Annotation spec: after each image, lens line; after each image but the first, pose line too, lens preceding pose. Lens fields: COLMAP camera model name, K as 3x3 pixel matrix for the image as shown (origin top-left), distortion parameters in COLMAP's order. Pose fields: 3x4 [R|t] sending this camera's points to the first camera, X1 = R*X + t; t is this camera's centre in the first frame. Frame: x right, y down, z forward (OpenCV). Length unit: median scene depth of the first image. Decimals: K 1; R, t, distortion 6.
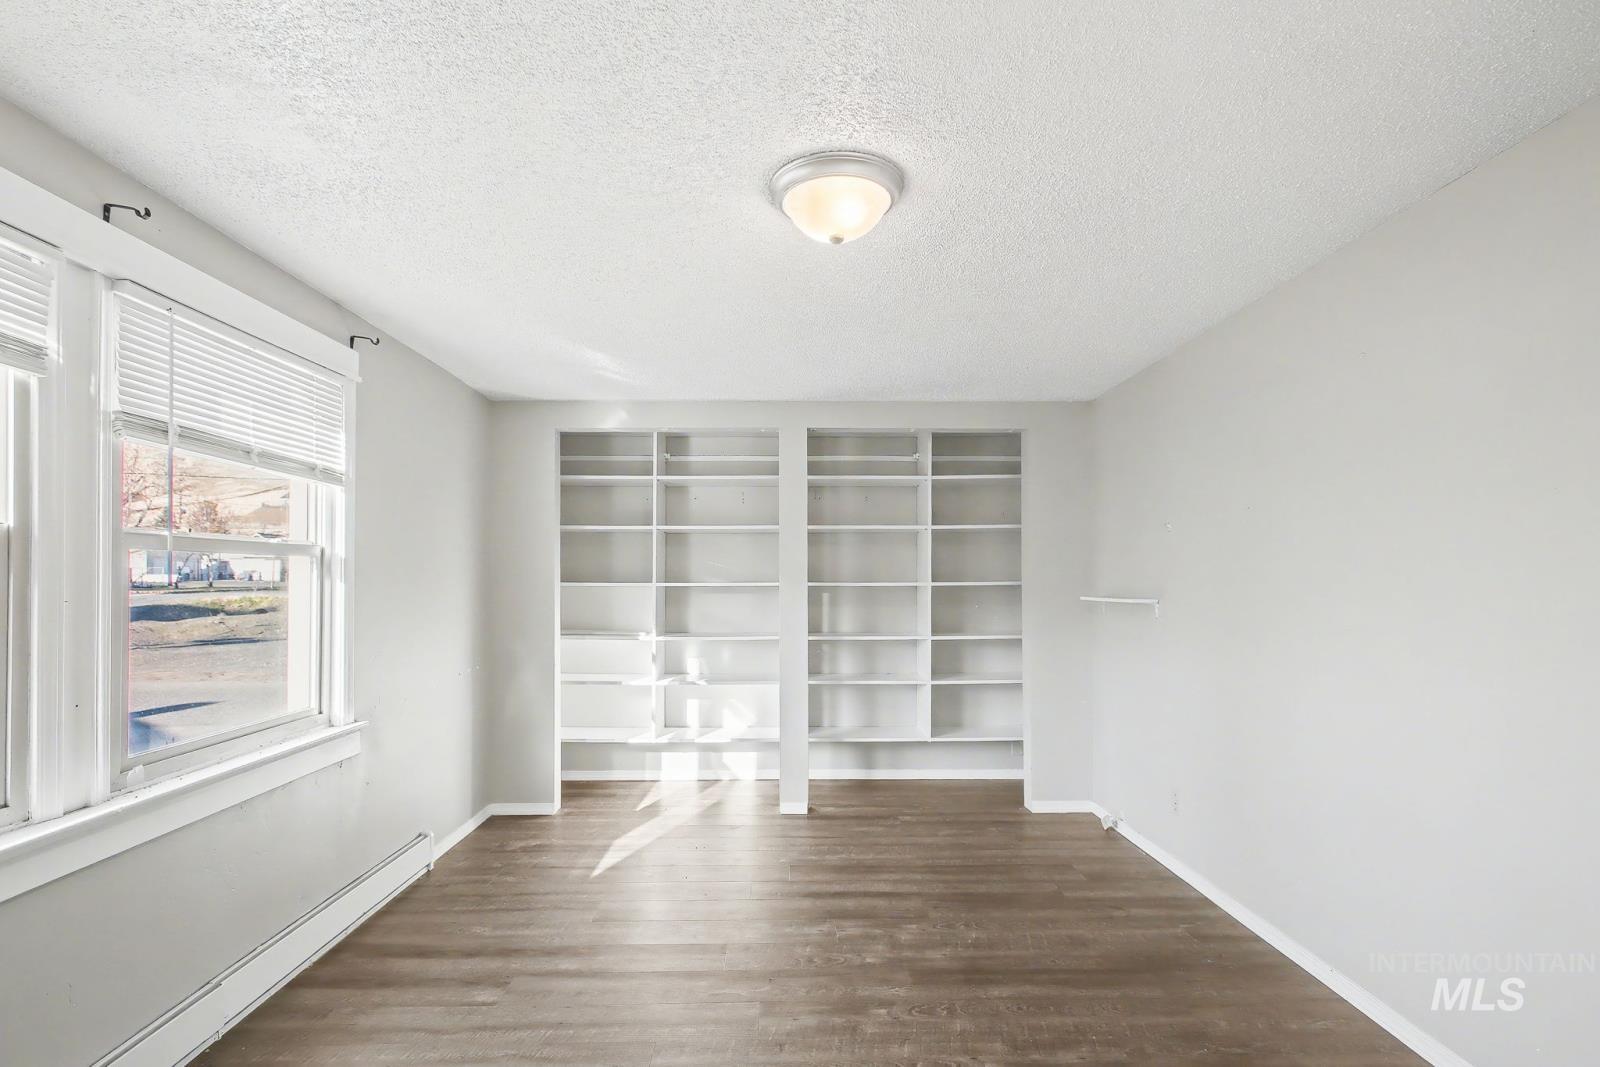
lens RADIAL K [[766.6, 0, 732.8], [0, 766.6, 577.6], [0, 0, 1]] dist [-0.002687, 0.001147]
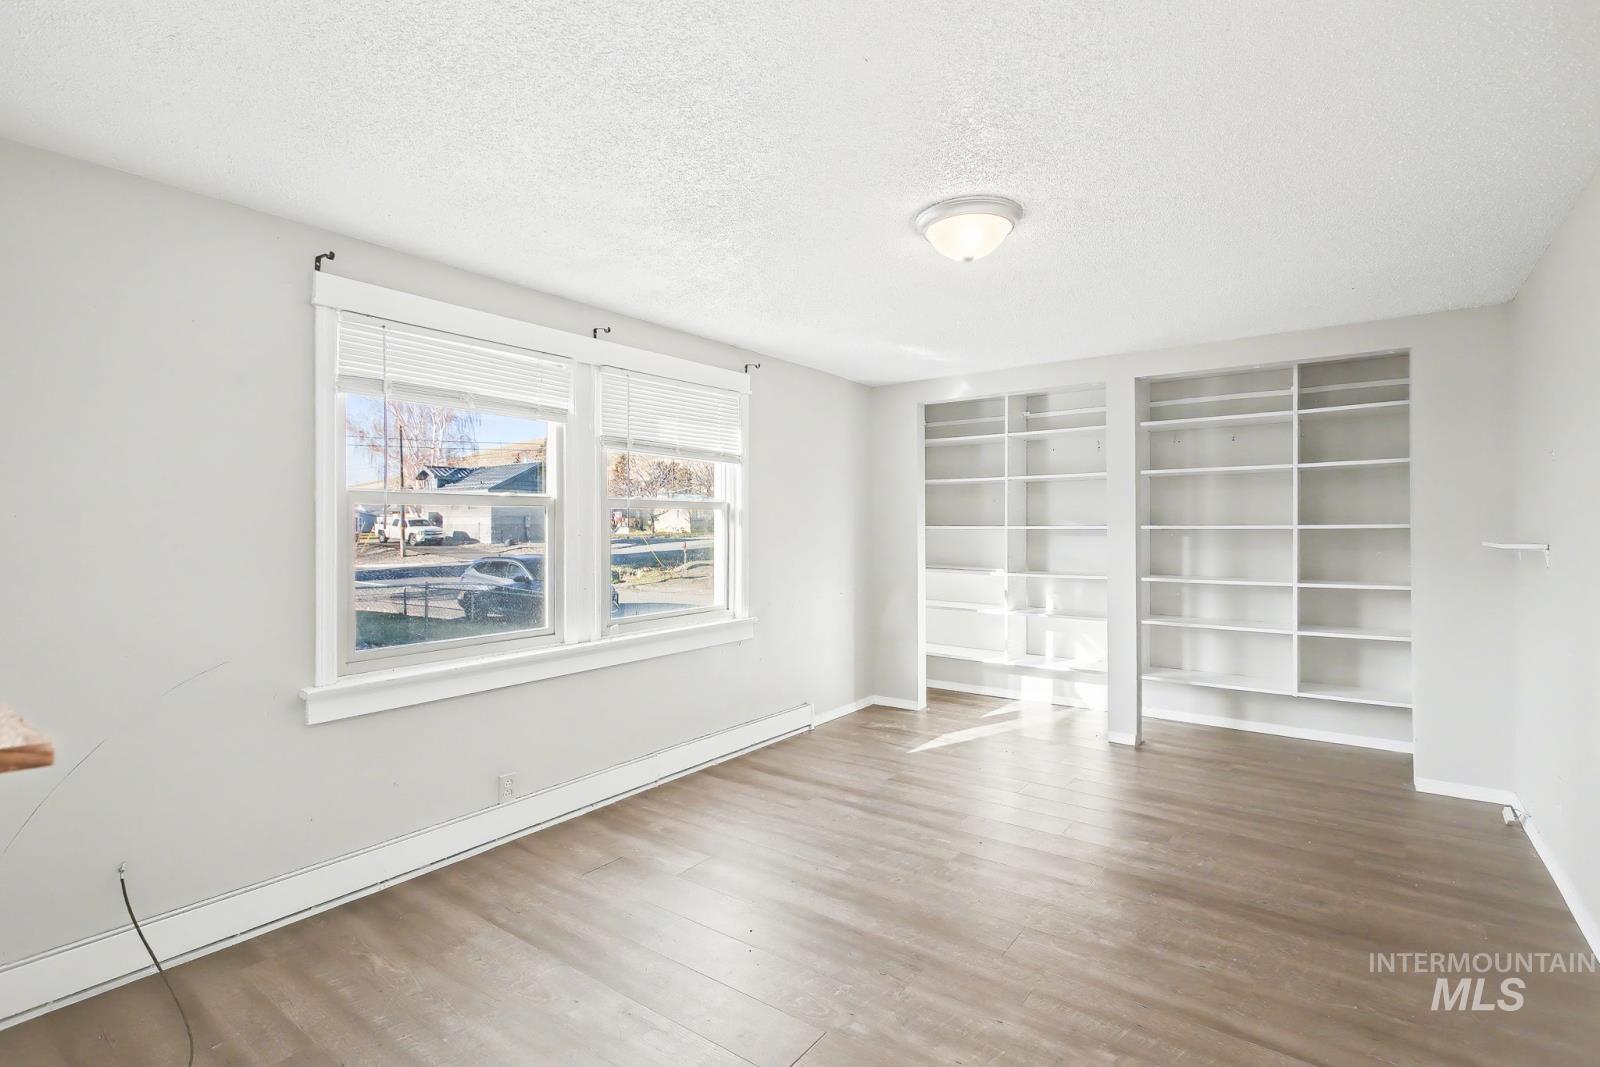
lens RADIAL K [[766.6, 0, 808.1], [0, 766.6, 528.8], [0, 0, 1]] dist [-0.002687, 0.001147]
pose [[0.796975, -0.000648, -0.604012, 0.369275], [0.005009, 0.999972, 0.005537, 0.003083], [0.603992, -0.007439, 0.796956, -0.102832]]
